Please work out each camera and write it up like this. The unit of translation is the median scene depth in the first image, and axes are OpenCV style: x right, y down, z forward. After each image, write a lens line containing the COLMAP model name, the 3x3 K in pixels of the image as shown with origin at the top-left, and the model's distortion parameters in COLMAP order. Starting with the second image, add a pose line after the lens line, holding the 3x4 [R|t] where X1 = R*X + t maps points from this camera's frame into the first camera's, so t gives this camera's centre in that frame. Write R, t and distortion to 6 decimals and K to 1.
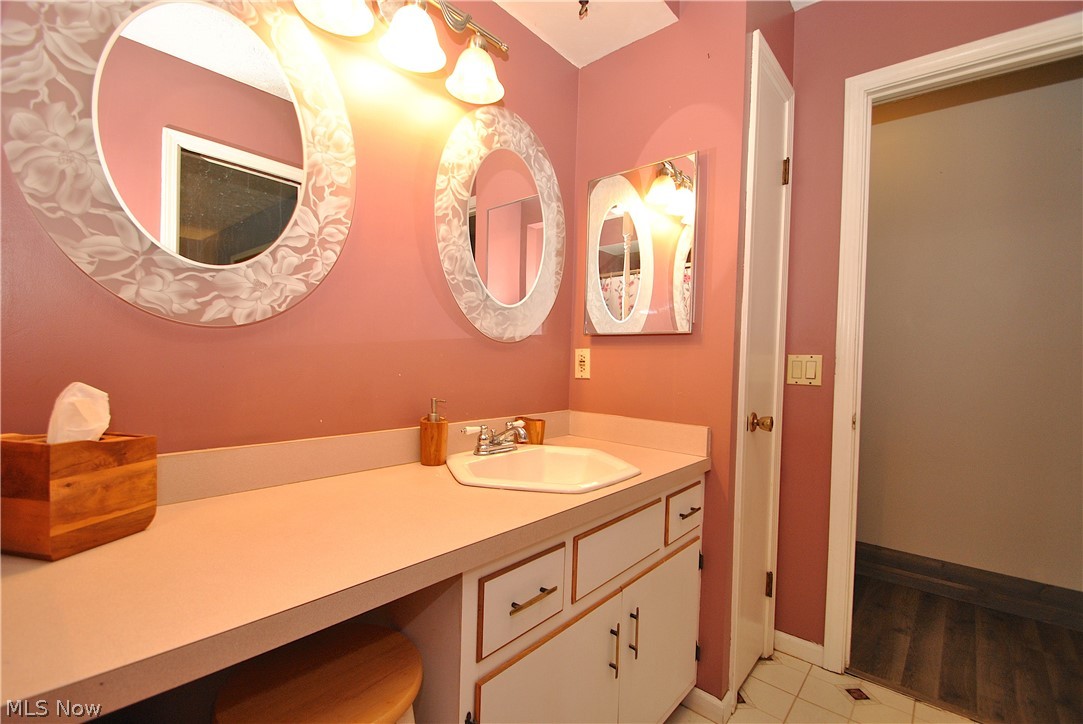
lens RADIAL K [[469.9, 0, 642.8], [0, 469.9, 351.3], [0, 0, 1]] dist [-0.003121, -0.005466]
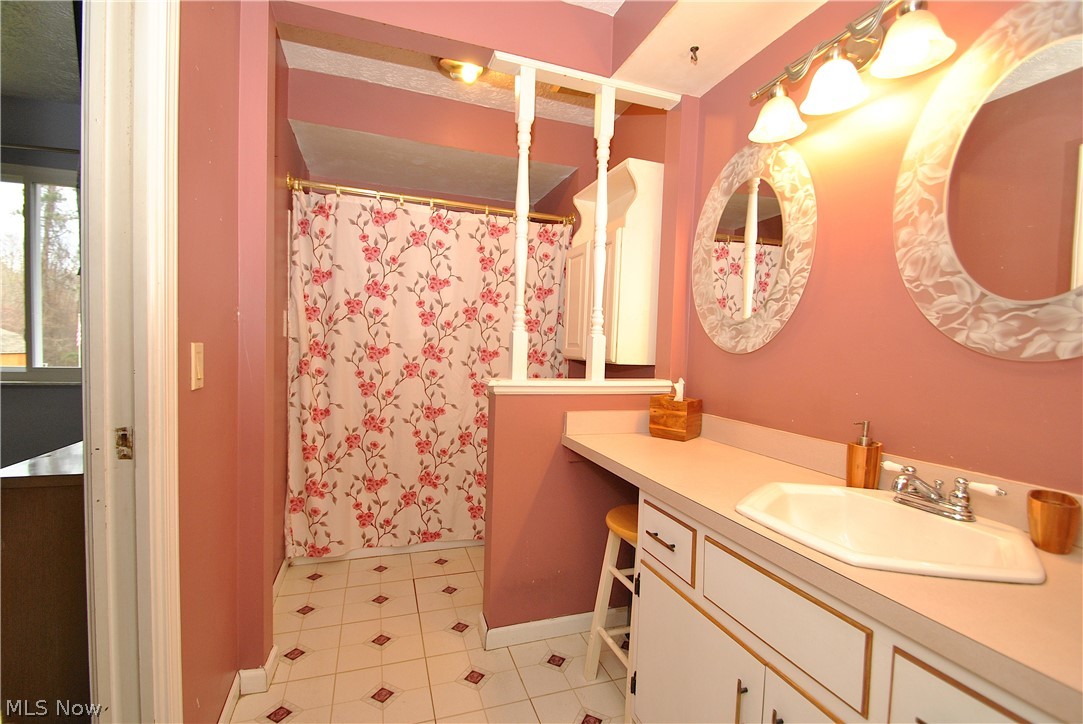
lens RADIAL K [[469.9, 0, 545.7], [0, 469.9, 370.4], [0, 0, 1]] dist [-0.003121, -0.005466]
pose [[-0.600982, -0.033951, -0.798541, 0.671114], [-0.063016, 0.998000, 0.004995, 0.033298], [0.796774, 0.053322, -0.601920, 1.014827]]
